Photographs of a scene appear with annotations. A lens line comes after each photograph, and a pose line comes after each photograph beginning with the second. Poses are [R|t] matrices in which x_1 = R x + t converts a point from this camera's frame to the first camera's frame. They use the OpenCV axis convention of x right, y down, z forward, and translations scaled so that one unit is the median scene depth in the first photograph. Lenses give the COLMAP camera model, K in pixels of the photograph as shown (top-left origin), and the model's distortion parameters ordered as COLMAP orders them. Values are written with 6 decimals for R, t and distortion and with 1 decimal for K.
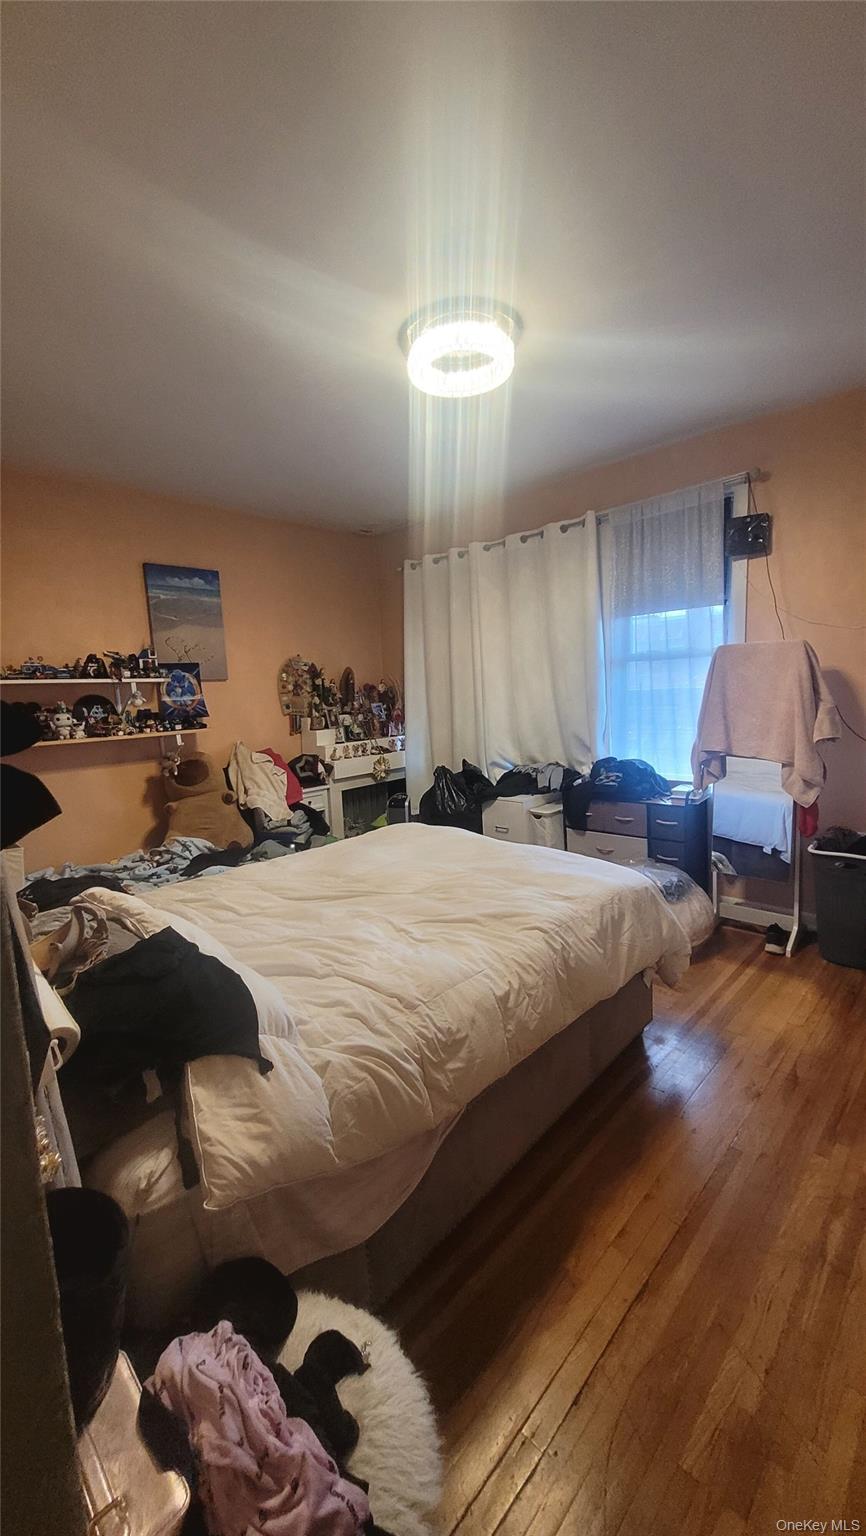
lens RADIAL K [[605.0, 0, 433.0], [0, 605.0, 768.0], [0, 0, 1]] dist [0.014876, -0.005012]
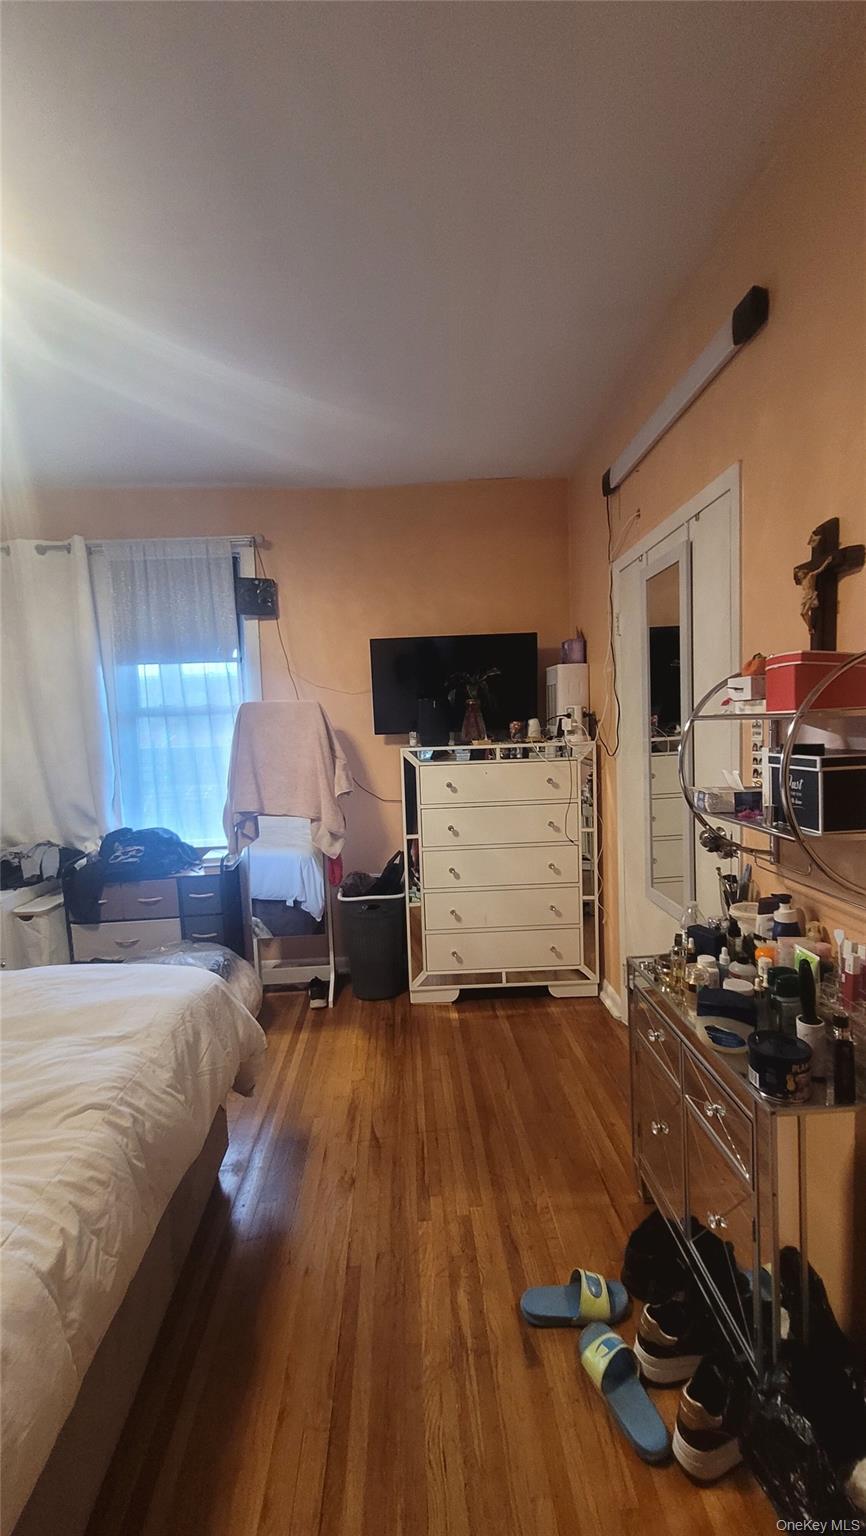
lens RADIAL K [[605.0, 0, 433.0], [0, 605.0, 768.0], [0, 0, 1]] dist [0.014876, -0.005012]
pose [[0.690399, -0.027808, 0.722894, -0.020692], [0.097173, 0.993770, -0.054576, -0.015530], [-0.716872, 0.107925, 0.688801, 0.125182]]
